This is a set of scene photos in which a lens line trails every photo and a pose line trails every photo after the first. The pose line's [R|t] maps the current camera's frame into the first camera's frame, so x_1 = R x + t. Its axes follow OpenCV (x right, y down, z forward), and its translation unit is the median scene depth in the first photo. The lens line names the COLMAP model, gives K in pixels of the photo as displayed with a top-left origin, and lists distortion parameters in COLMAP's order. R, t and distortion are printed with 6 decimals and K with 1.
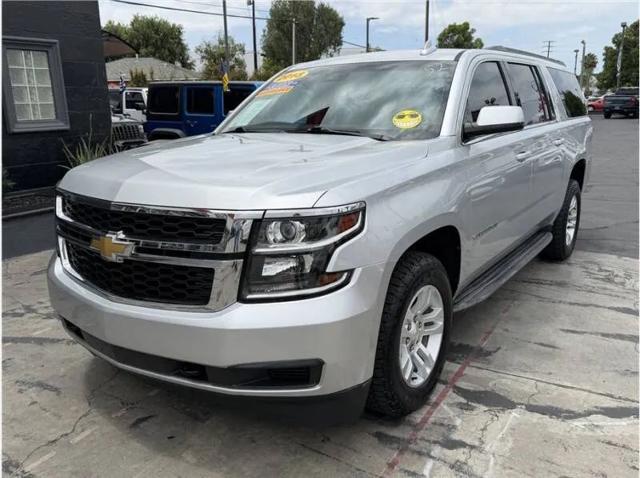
lens RADIAL K [[540.2, 0, 320.0], [0, 540.2, 239.0], [0, 0, 1]] dist [0.060701, -0.087623]
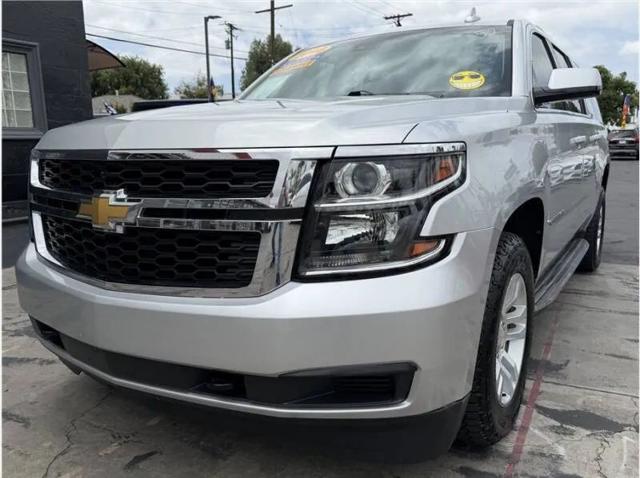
lens RADIAL K [[527.5, 0, 322.8], [0, 527.5, 241.1], [0, 0, 1]] dist [0.005470, -0.003685]
pose [[0.998469, -0.002776, 0.055249, -0.120839], [0.006493, 0.997717, -0.067218, 0.088973], [-0.054936, 0.067474, 0.996207, 0.255818]]
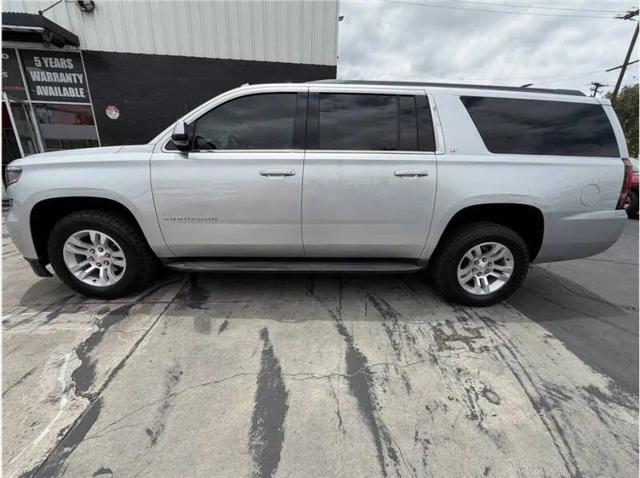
lens RADIAL K [[254.5, 0, 320.0], [0, 254.5, 239.0], [0, 0, 1]] dist [0.000534, 0.000181]
pose [[0.601089, 0.254695, -0.757511, 1.216908], [-0.230876, 0.962784, 0.140512, -0.158823], [0.765107, 0.090431, 0.637521, 1.032942]]
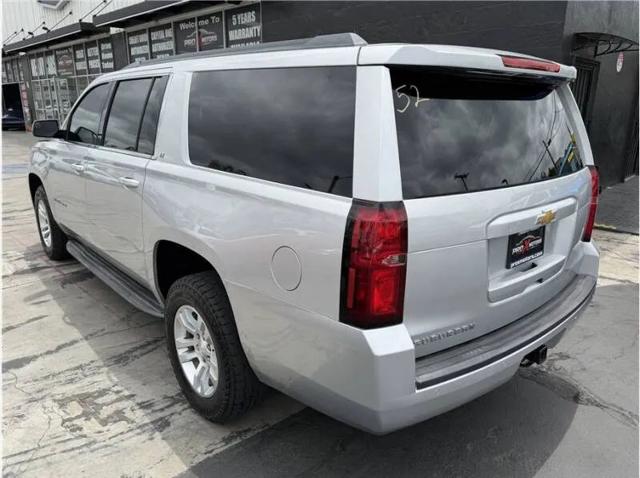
lens RADIAL K [[486.9, 0, 319.9], [0, 486.9, 235.1], [0, 0, 1]] dist [0.007732, -0.001430]
pose [[-0.248685, 0.269796, -0.930250, 1.718249], [-0.240194, 0.913245, 0.329075, -0.666822], [0.938330, 0.305277, -0.162307, 2.342724]]
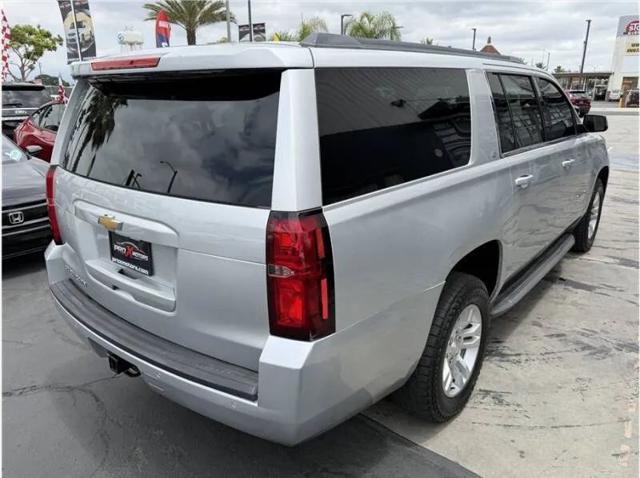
lens RADIAL K [[491.4, 0, 316.1], [0, 491.4, 231.4], [0, 0, 1]] dist [0.002170, -0.002057]
pose [[-0.996941, 0.004559, 0.078018, 0.524995], [0.043058, 0.865156, 0.499651, -0.874115], [-0.065220, 0.501483, -0.862706, 3.180220]]
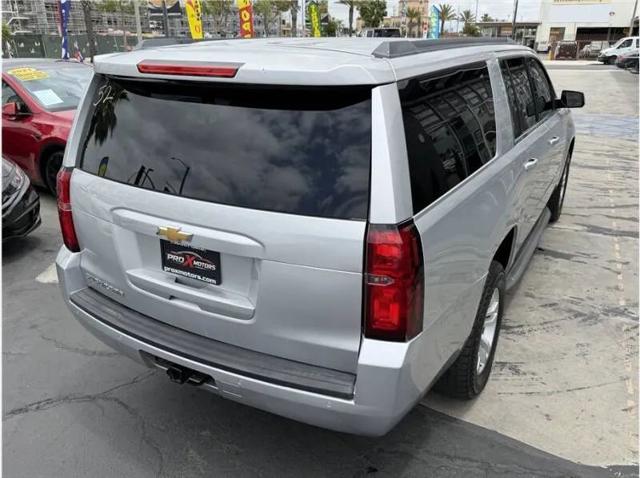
lens RADIAL K [[527.5, 0, 322.8], [0, 527.5, 241.1], [0, 0, 1]] dist [0.005470, -0.003685]
pose [[-0.995644, 0.049418, -0.079057, 0.738937], [-0.005451, 0.815654, 0.578515, -0.971977], [0.093072, 0.576426, -0.811832, 3.211862]]
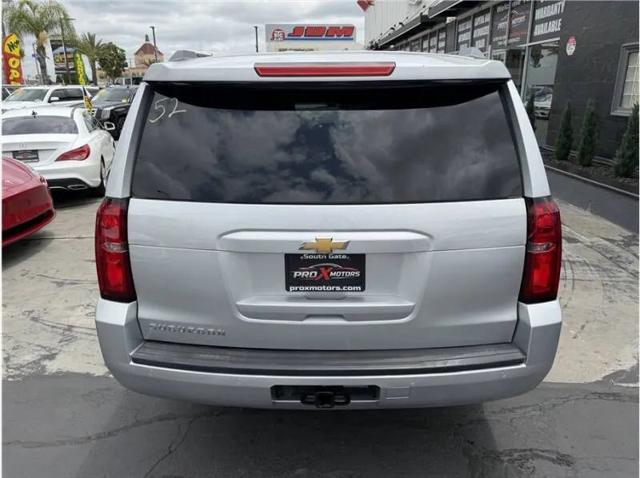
lens RADIAL K [[486.9, 0, 319.9], [0, 486.9, 235.1], [0, 0, 1]] dist [0.007732, -0.001430]
pose [[-0.838163, 0.185666, -0.512846, 1.246611], [-0.108225, 0.864966, 0.490021, -0.867066], [0.534575, 0.466220, -0.704889, 3.015195]]
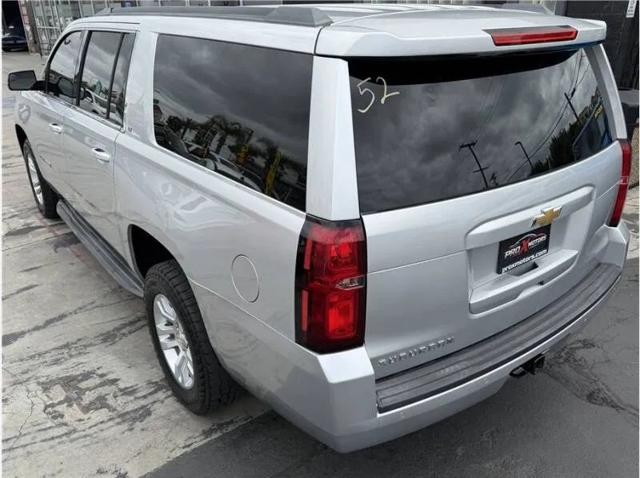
lens RADIAL K [[540.2, 0, 320.0], [0, 540.2, 239.0], [0, 0, 1]] dist [0.060701, -0.087623]
pose [[-0.318253, 0.396804, -0.860966, 1.658051], [-0.210332, 0.855996, 0.472262, -0.787438], [0.924378, 0.331388, -0.188962, 2.409420]]
